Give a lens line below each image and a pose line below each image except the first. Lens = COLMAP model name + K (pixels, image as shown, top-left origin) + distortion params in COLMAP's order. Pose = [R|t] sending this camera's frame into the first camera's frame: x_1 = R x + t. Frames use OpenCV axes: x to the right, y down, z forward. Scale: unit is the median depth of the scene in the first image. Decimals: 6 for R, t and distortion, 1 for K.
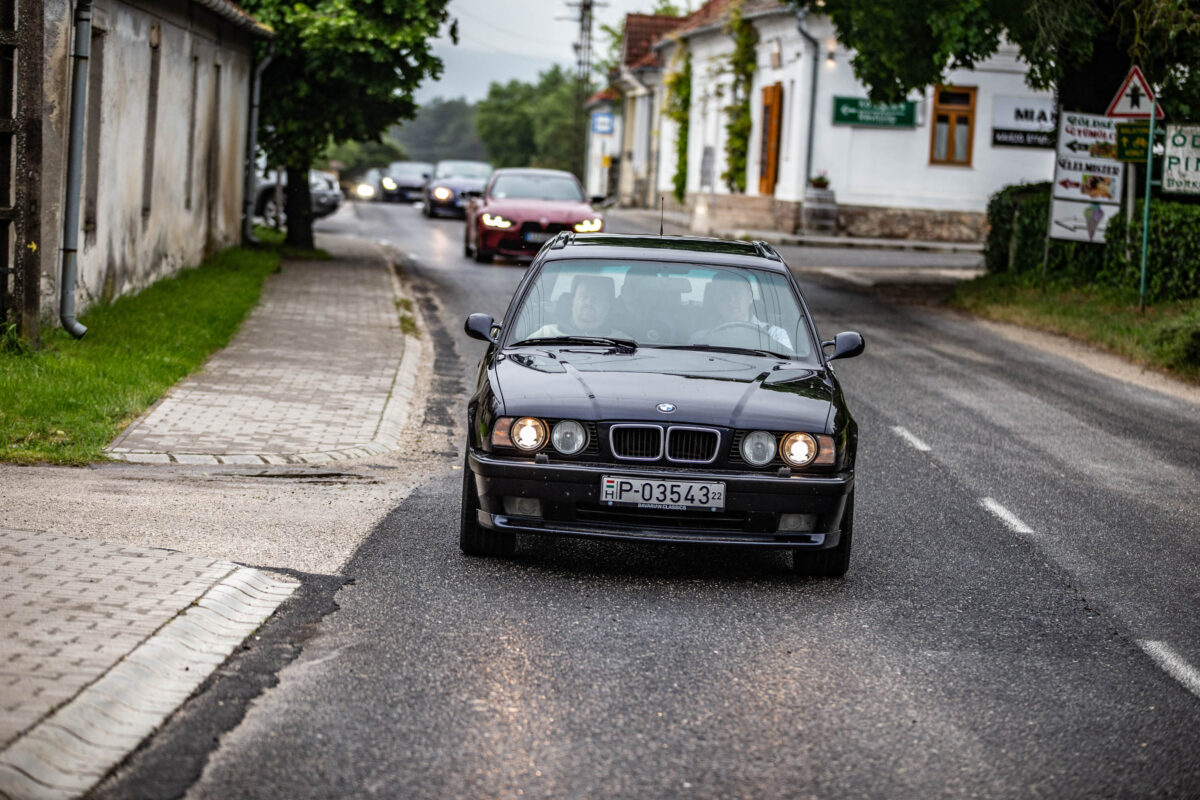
lens RADIAL K [[4138.9, 0, 600.0], [0, 4138.9, 400.0], [0, 0, 1]] dist [0.097816, 0.153743]
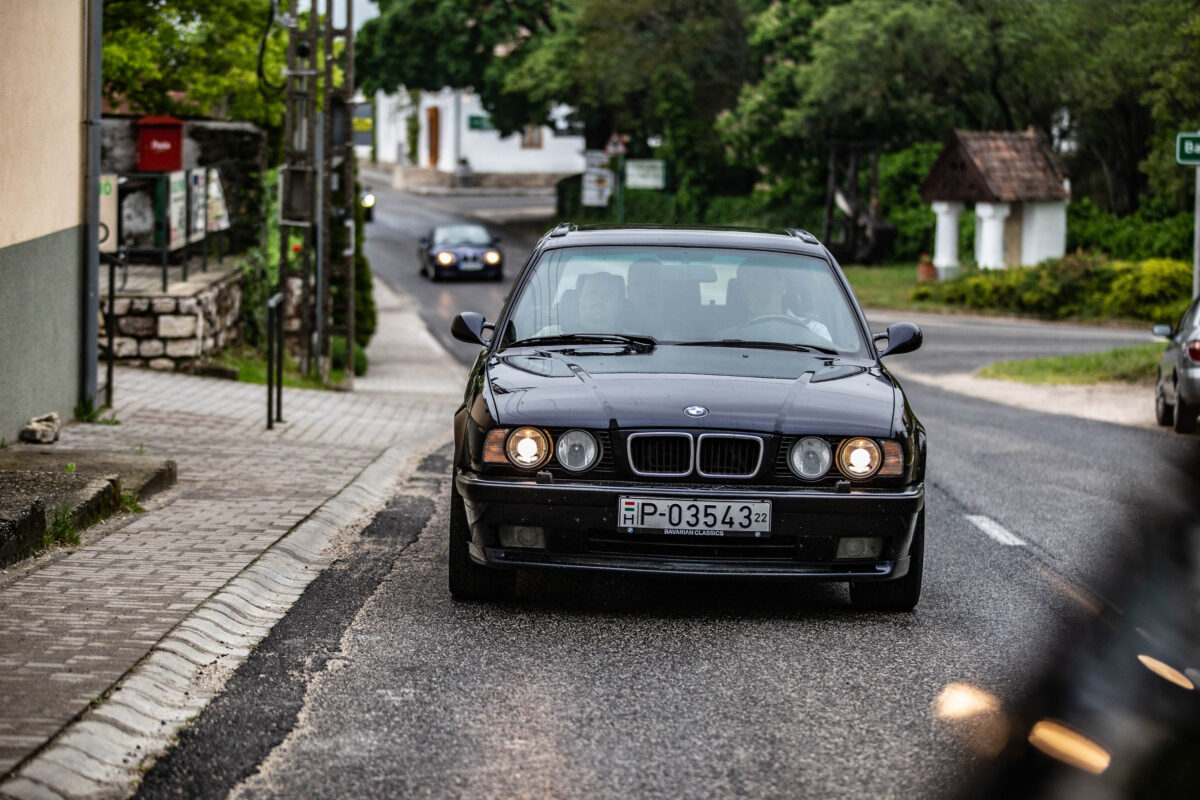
lens RADIAL K [[3344.7, 0, 600.0], [0, 3344.7, 400.0], [0, 0, 1]] dist [-0.168303, -0.322682]
pose [[0.999694, -0.024724, 0.000284, -0.002981], [0.024725, 0.999536, -0.017789, 0.010917], [0.000155, 0.017790, 0.999842, 0.341673]]
